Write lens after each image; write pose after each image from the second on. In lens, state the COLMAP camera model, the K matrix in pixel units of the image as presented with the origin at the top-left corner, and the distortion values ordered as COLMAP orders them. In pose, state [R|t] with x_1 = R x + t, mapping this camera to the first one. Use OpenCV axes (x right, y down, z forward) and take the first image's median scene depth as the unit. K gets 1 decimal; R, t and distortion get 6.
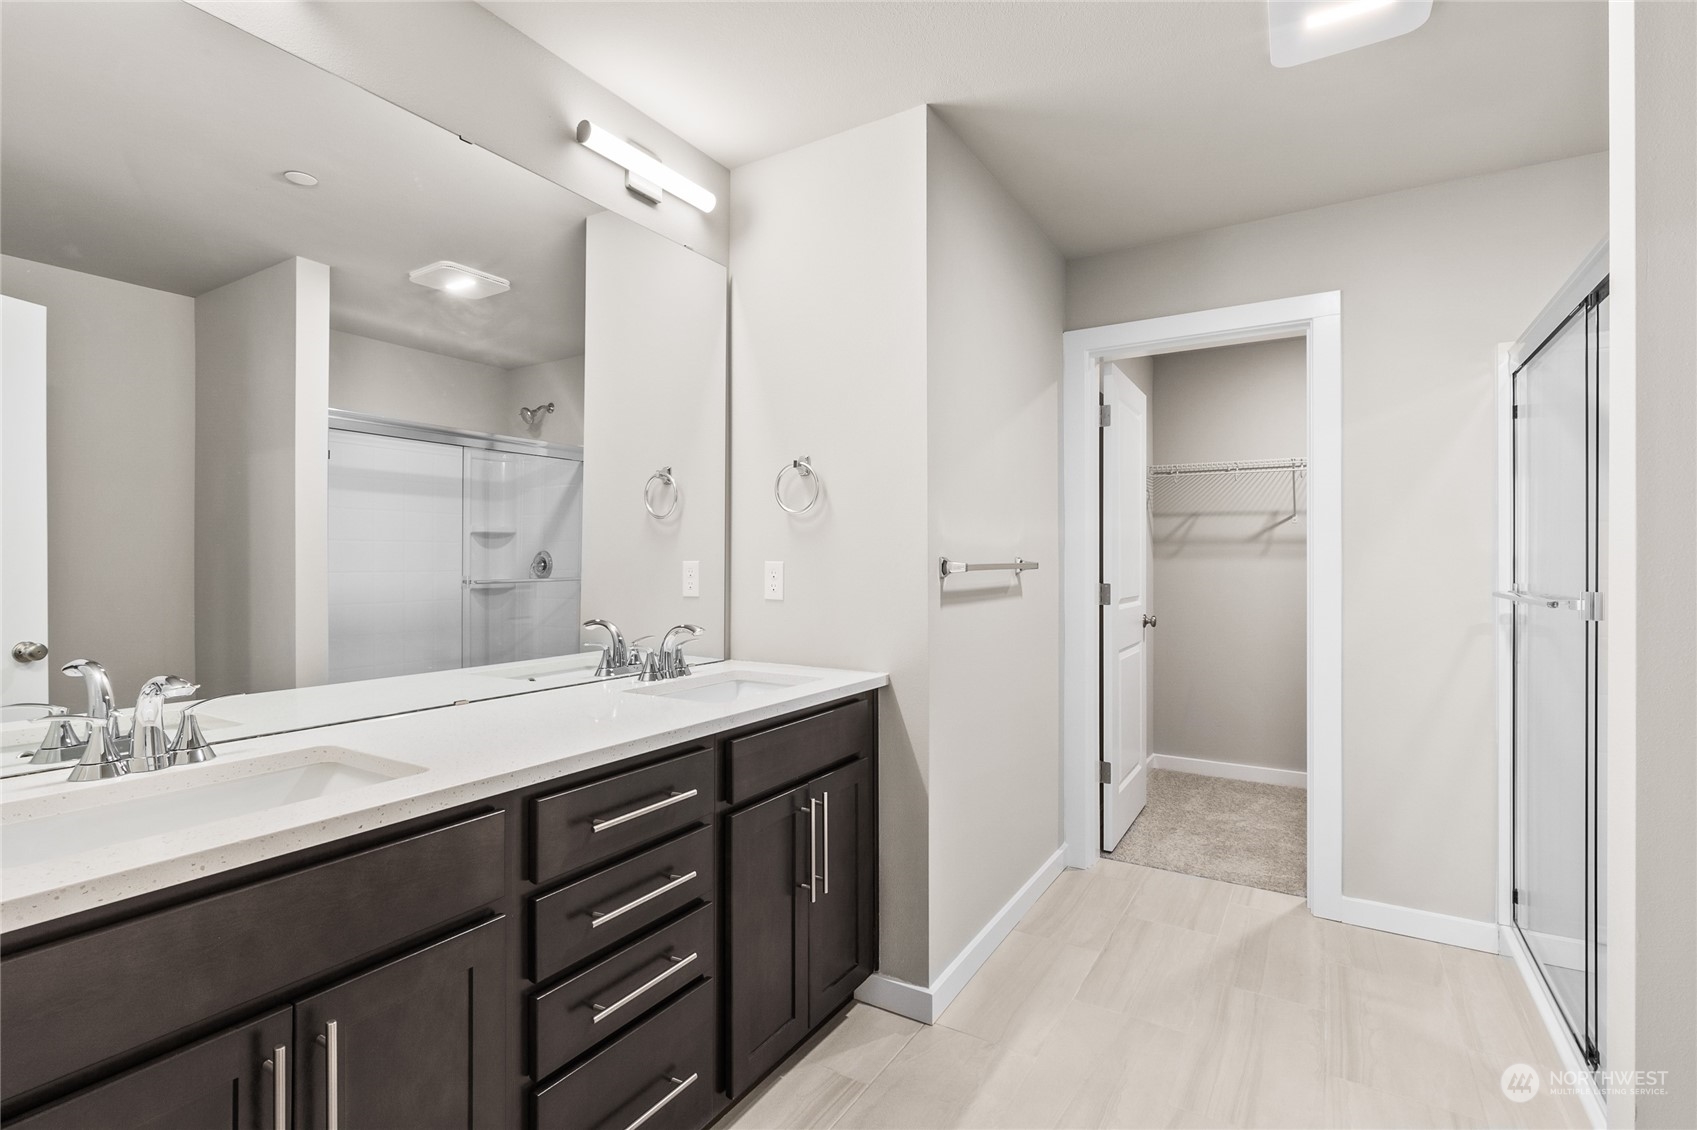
lens RADIAL K [[774.3, 0, 855.9], [0, 774.3, 558.8], [0, 0, 1]] dist [-0.003441, 0.000717]
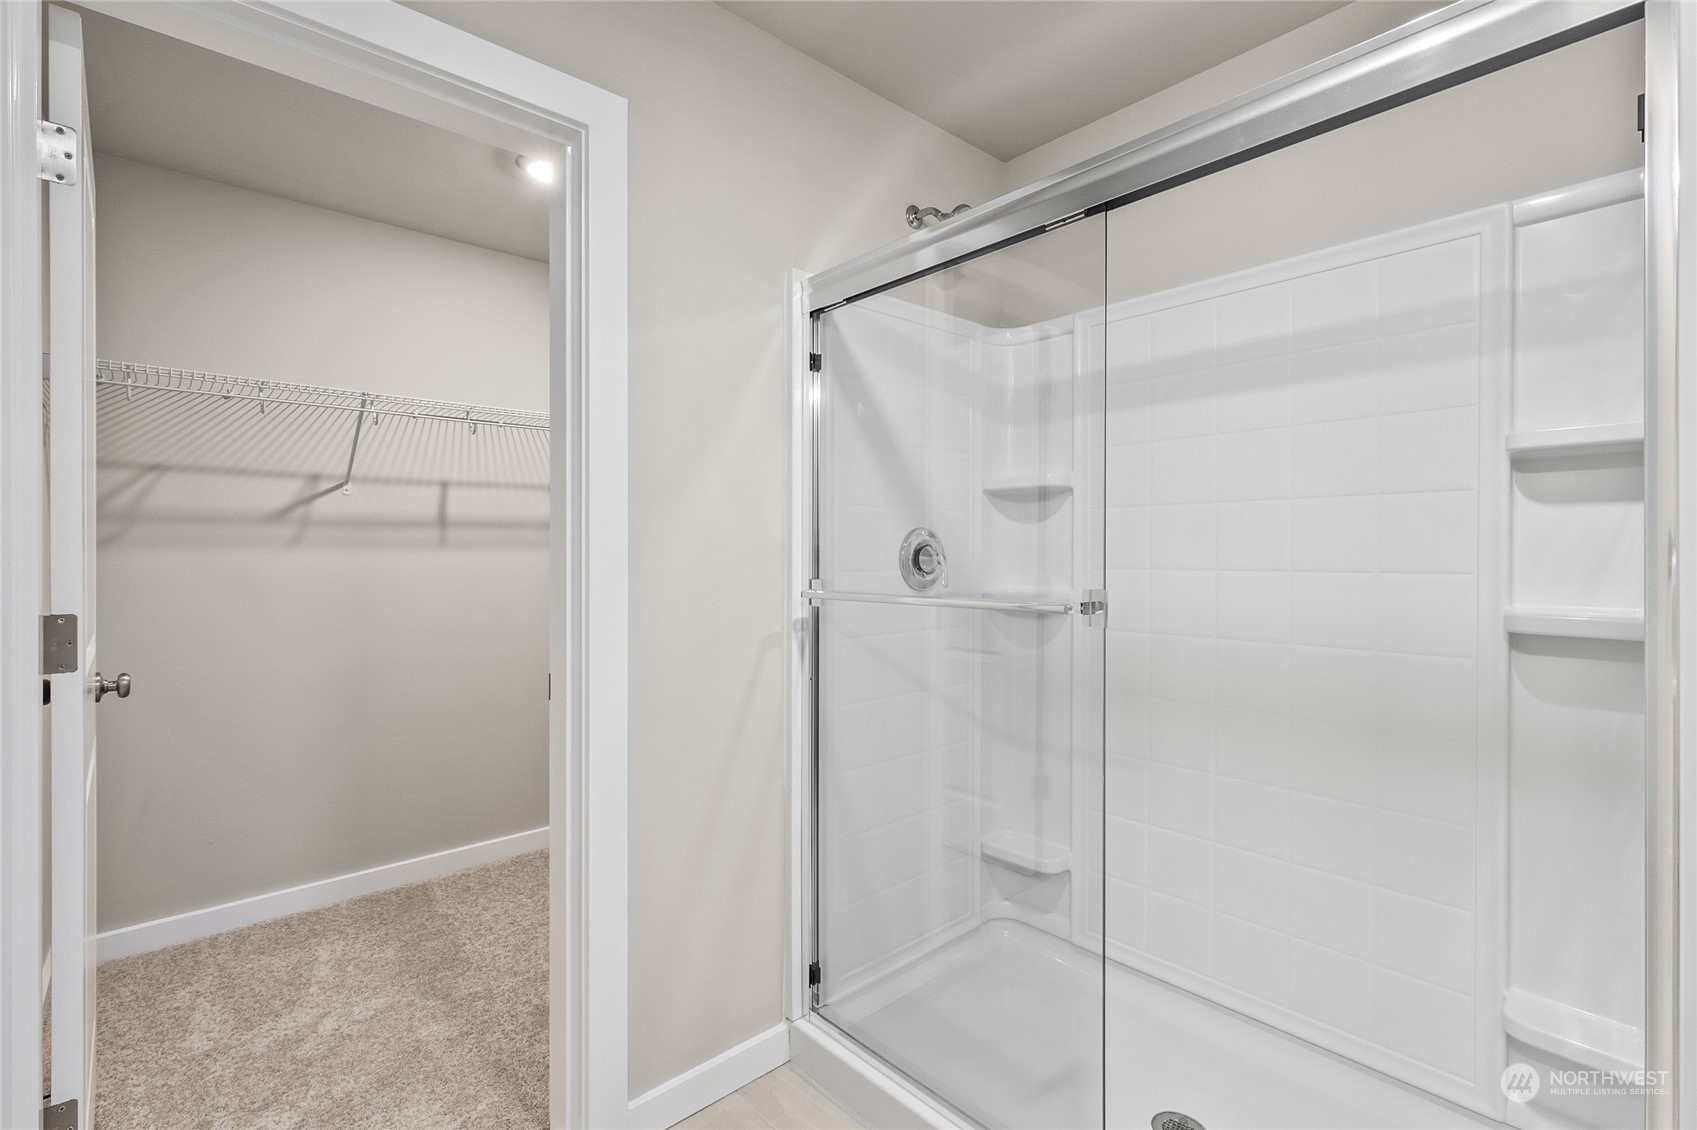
lens RADIAL K [[774.3, 0, 855.0], [0, 774.3, 549.1], [0, 0, 1]] dist [-0.003441, 0.000717]
pose [[0.278542, 0.002303, 0.960421, 0.058630], [0.001157, 0.999996, -0.002733, 0.001993], [-0.960423, 0.001872, 0.278538, 0.401861]]
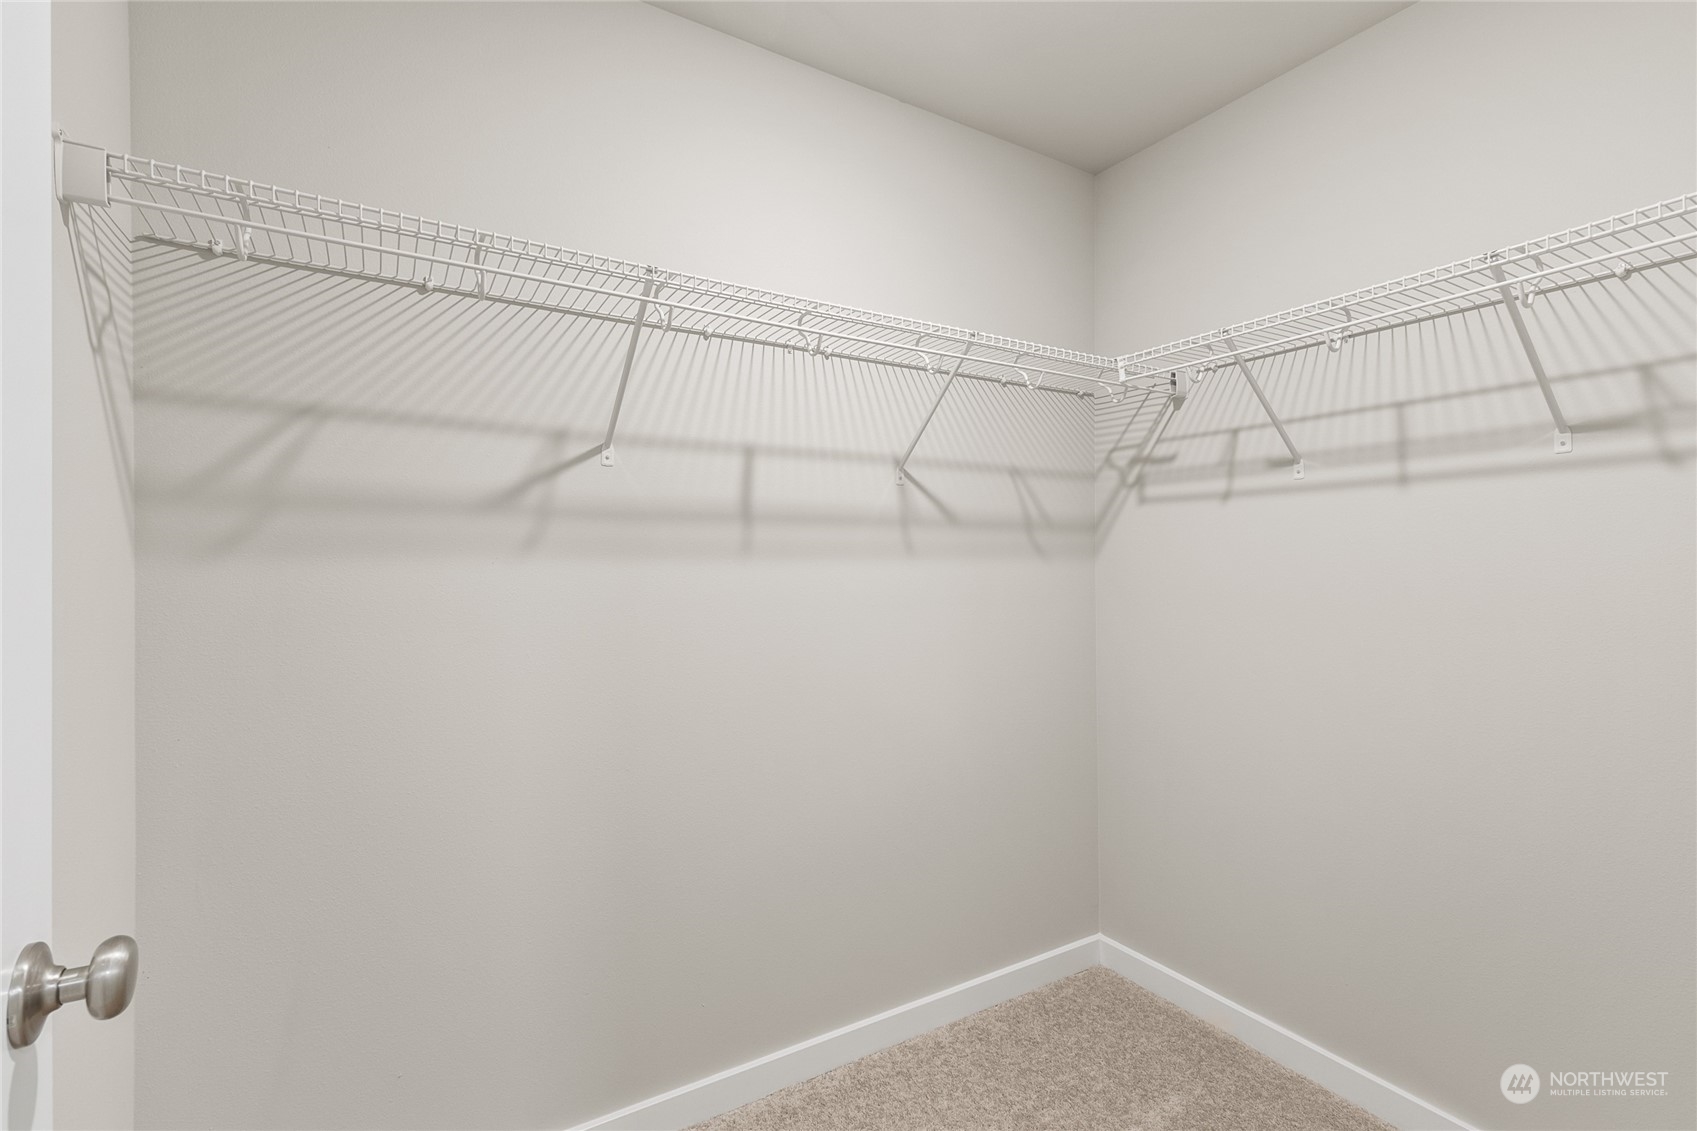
lens RADIAL K [[774.3, 0, 876.4], [0, 774.3, 567.1], [0, 0, 1]] dist [-0.003441, 0.000717]
pose [[0.439689, -0.005970, 0.898130, 0.278191], [-0.001004, 0.999974, 0.007138, 0.001243], [-0.898149, -0.004040, 0.439672, 0.705059]]
